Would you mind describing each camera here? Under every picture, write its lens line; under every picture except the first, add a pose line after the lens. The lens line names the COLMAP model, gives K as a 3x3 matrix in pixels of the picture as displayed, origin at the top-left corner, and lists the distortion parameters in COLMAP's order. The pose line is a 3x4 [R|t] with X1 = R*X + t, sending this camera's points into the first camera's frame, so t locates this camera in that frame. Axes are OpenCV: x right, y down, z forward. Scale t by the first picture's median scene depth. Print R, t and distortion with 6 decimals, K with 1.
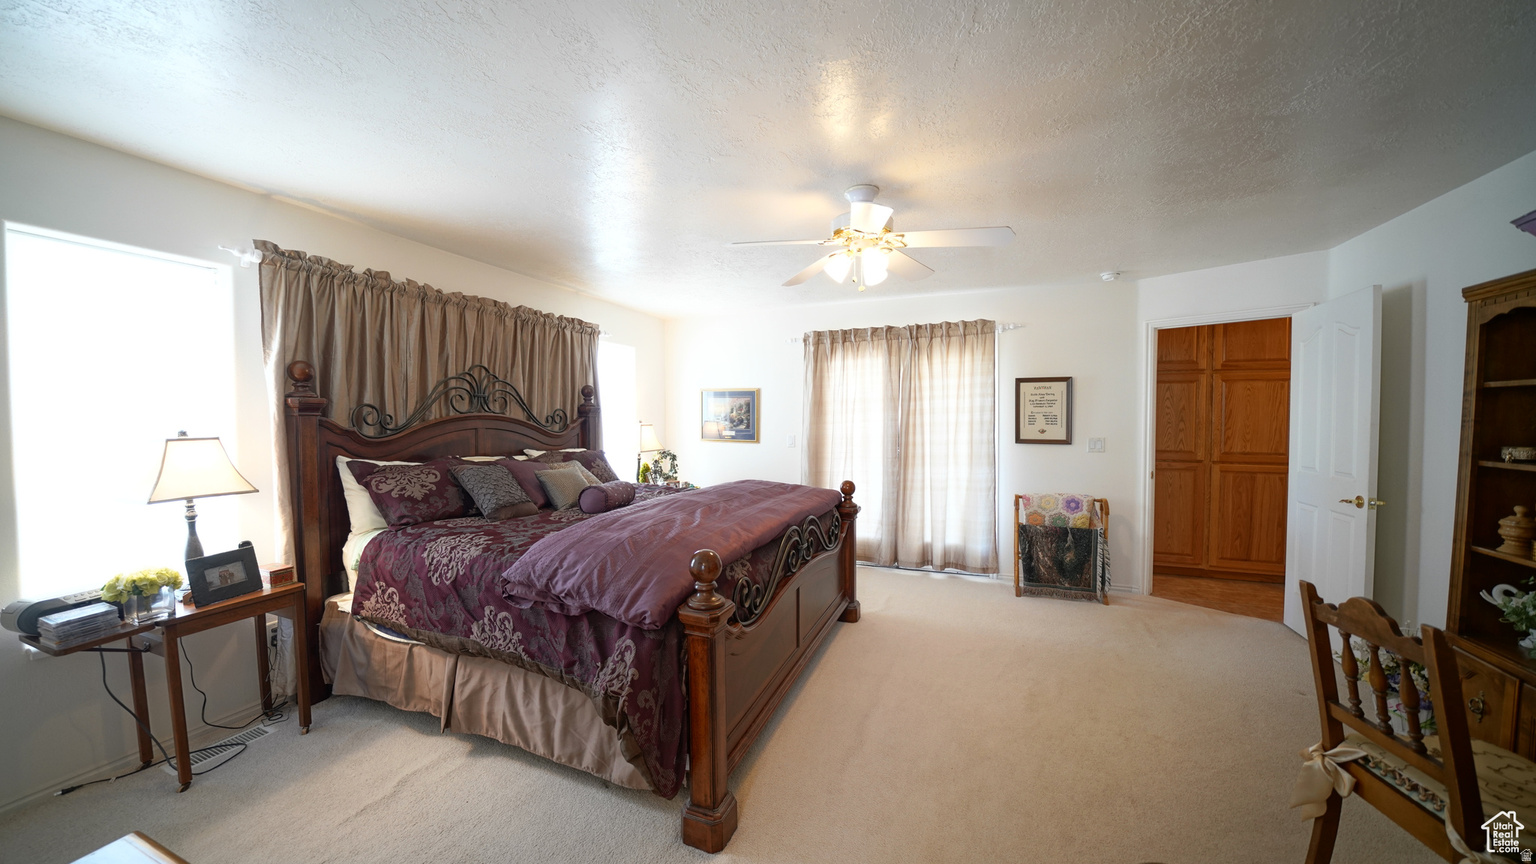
lens RADIAL K [[525.2, 0, 766.9], [0, 525.2, 435.0], [0, 0, 1]] dist [-0.021907, 0.000991]
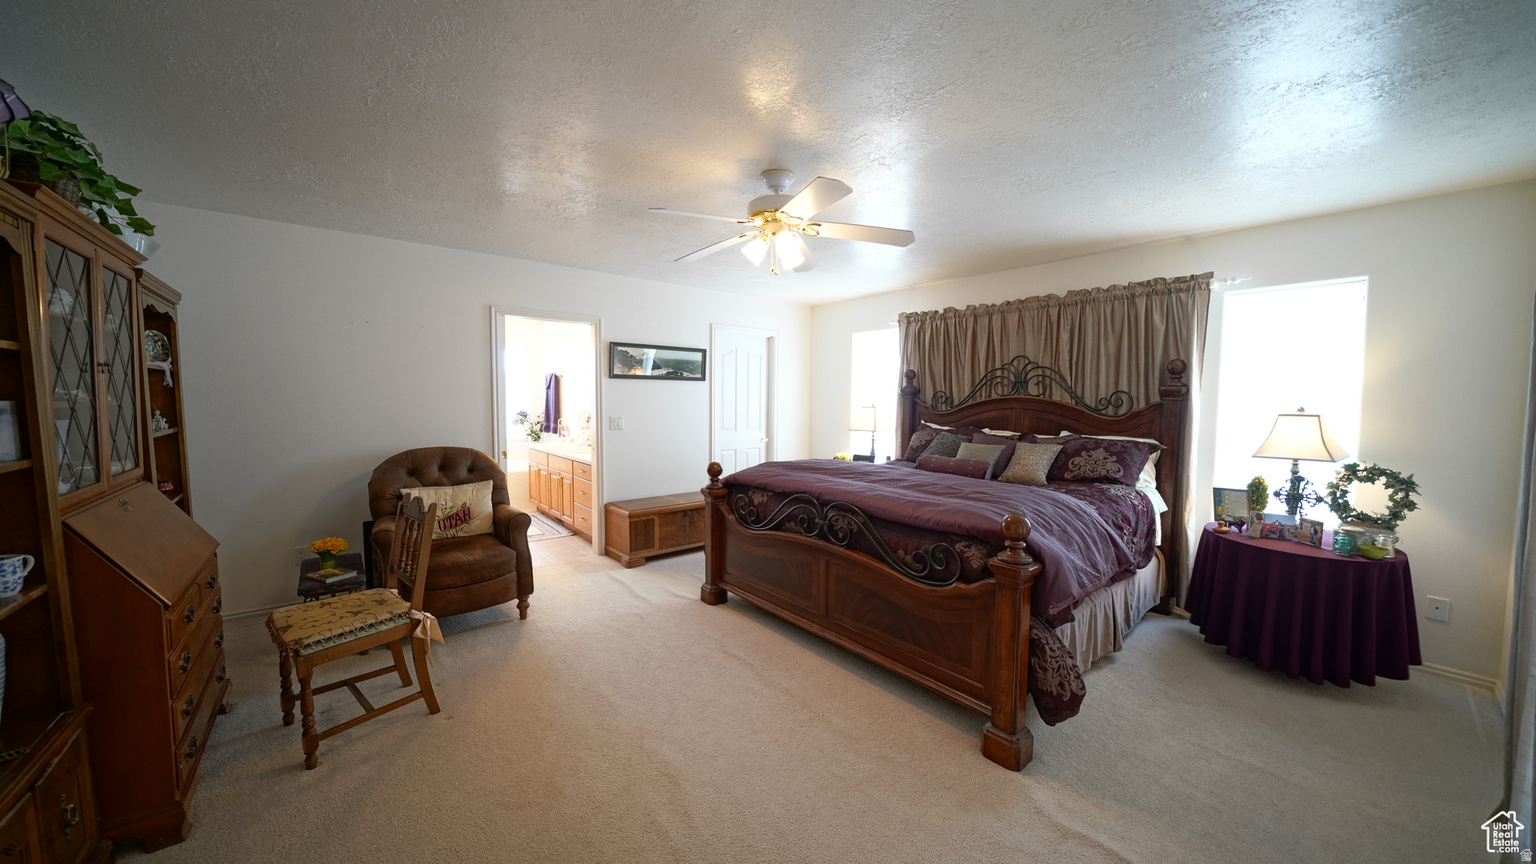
lens RADIAL K [[525.2, 0, 765.0], [0, 525.2, 426.5], [0, 0, 1]] dist [-0.021907, 0.000991]
pose [[-0.468824, 0.058092, -0.881379, 0.814803], [-0.026242, 0.996479, 0.079636, -0.053227], [0.882902, 0.060464, -0.465648, 1.073336]]
